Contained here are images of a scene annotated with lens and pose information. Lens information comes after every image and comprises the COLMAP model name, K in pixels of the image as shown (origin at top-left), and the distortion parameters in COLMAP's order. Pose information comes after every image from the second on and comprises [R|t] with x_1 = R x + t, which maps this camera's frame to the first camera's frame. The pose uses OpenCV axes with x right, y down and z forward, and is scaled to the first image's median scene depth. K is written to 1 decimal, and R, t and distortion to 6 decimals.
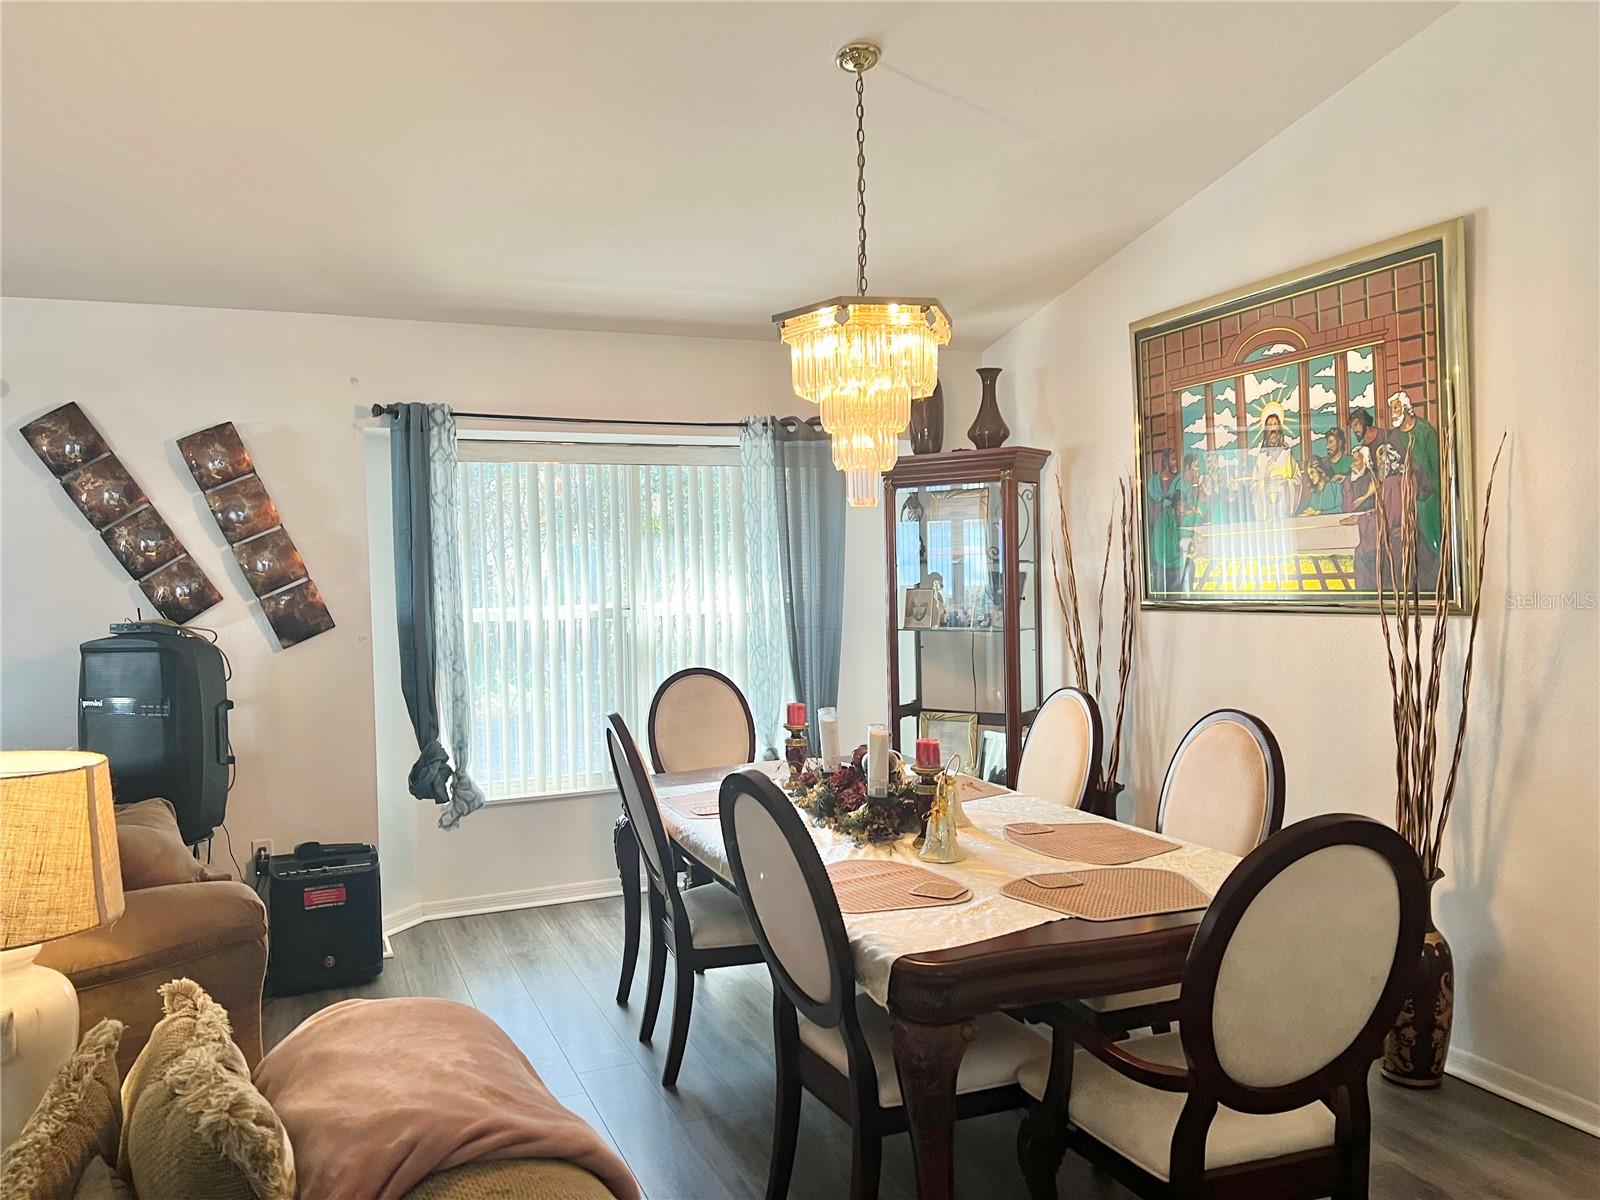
lens RADIAL K [[1207.0, 0, 807.0], [0, 1207.0, 595.4], [0, 0, 1]] dist [0.069429, -0.083206]
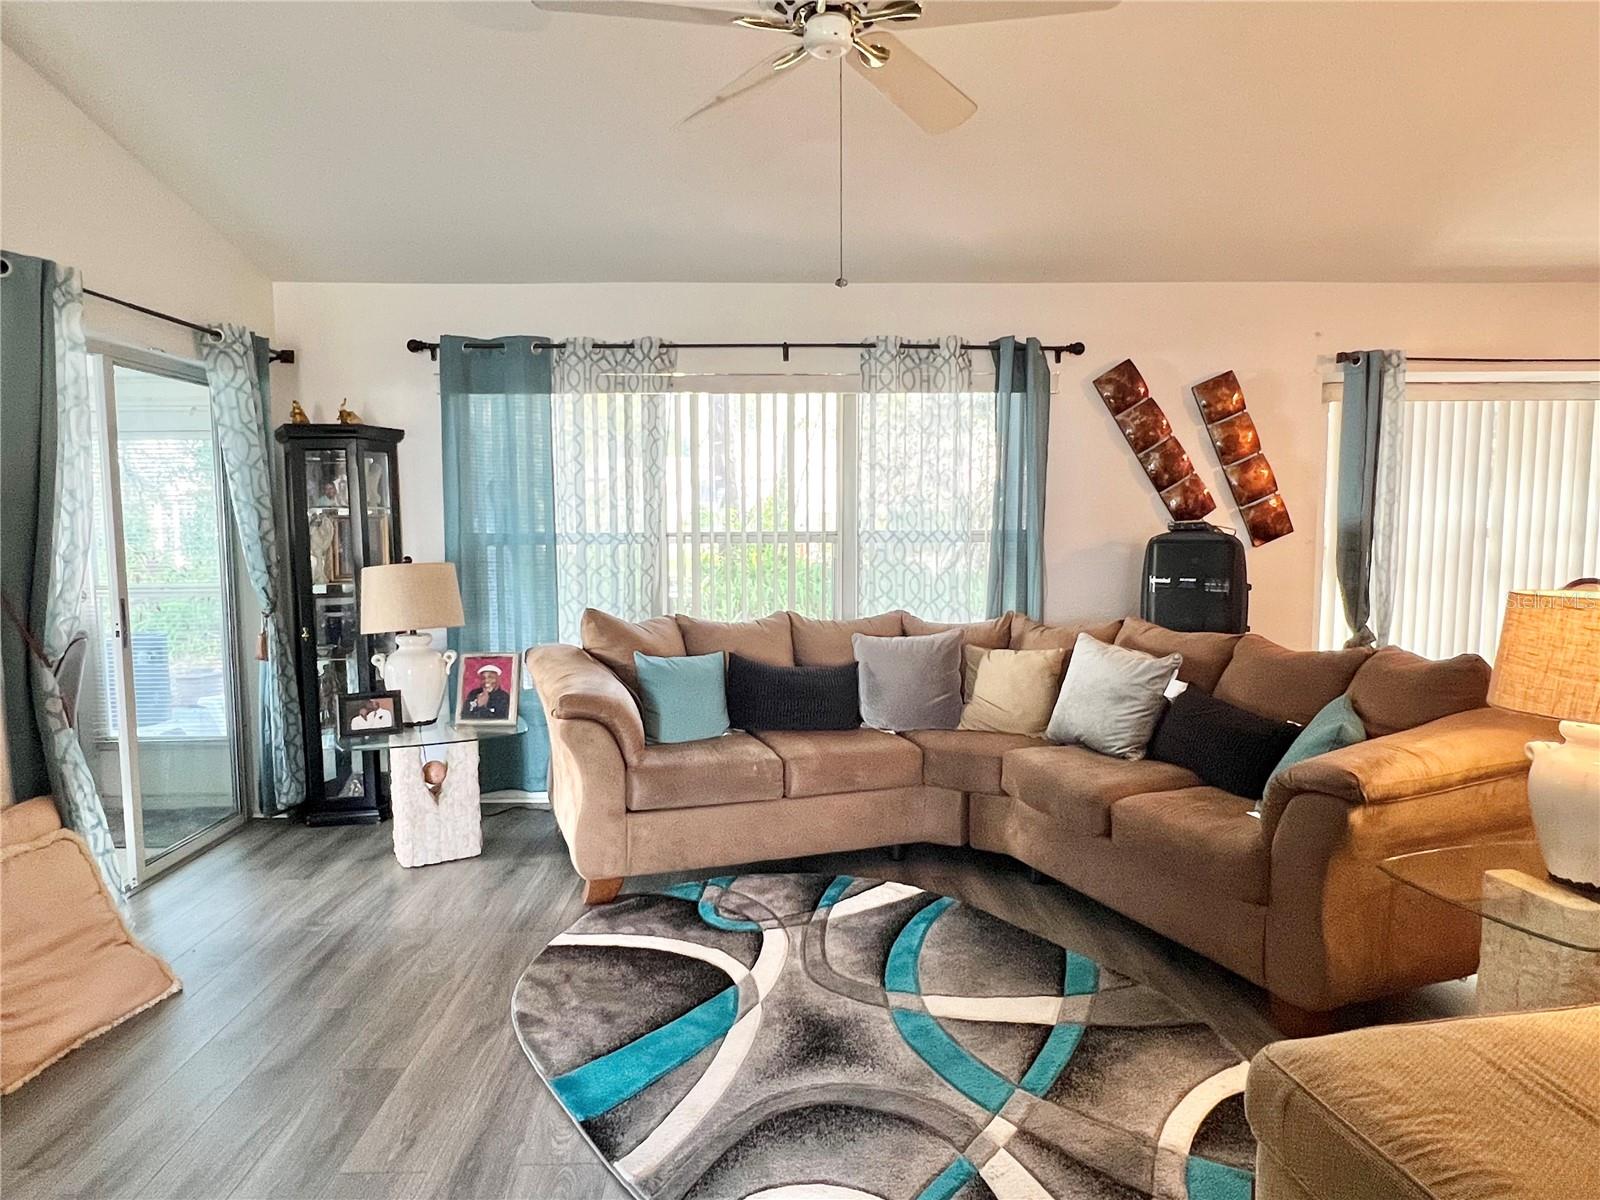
lens RADIAL K [[986.5, 0, 796.5], [0, 986.5, 612.9], [0, 0, 1]] dist [-0.007542, 0.004311]
pose [[0.924445, 0.047395, -0.378357, -0.411916], [-0.023109, 0.997385, 0.068477, 0.044859], [0.380614, -0.054560, 0.923123, -0.130027]]
